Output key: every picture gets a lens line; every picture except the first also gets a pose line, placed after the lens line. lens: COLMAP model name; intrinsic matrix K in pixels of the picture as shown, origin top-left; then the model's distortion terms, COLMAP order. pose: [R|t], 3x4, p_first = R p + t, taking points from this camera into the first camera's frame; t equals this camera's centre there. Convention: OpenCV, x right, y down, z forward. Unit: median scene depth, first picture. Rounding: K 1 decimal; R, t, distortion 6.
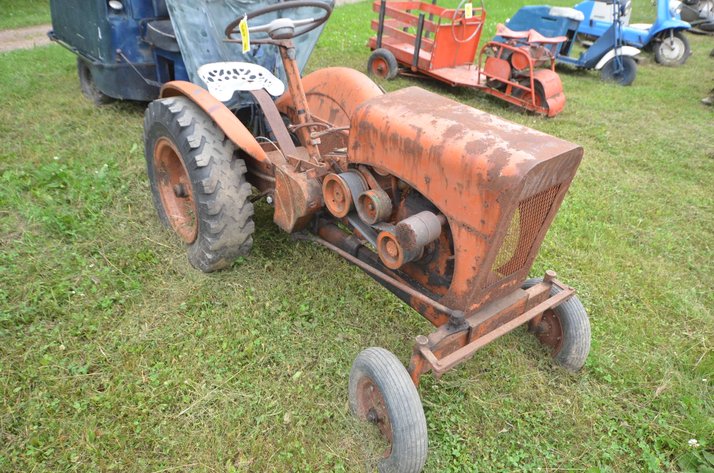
lens RADIAL K [[494.9, 0, 357.1], [0, 494.9, 235.9], [0, 0, 1]] dist [0.013484, -0.006324]
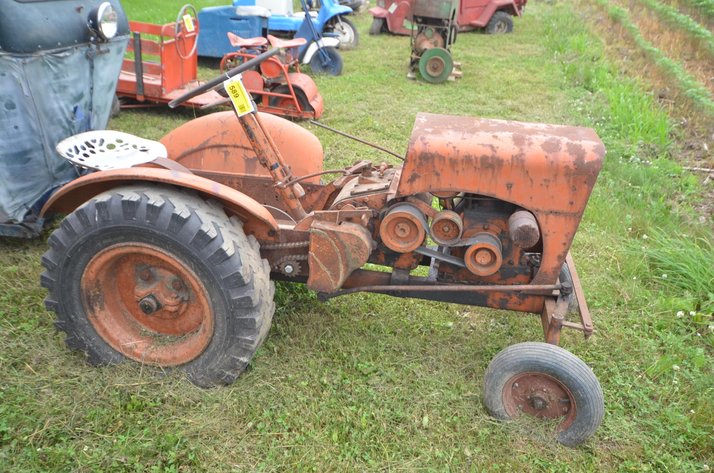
lens RADIAL K [[614.0, 0, 357.2], [0, 614.0, 237.1], [0, 0, 1]] dist [0.014951, 0.005447]
pose [[0.765054, -0.315309, 0.561492, -0.294552], [0.348552, 0.935919, 0.050655, -0.060291], [-0.541483, 0.156956, 0.825930, 0.011717]]
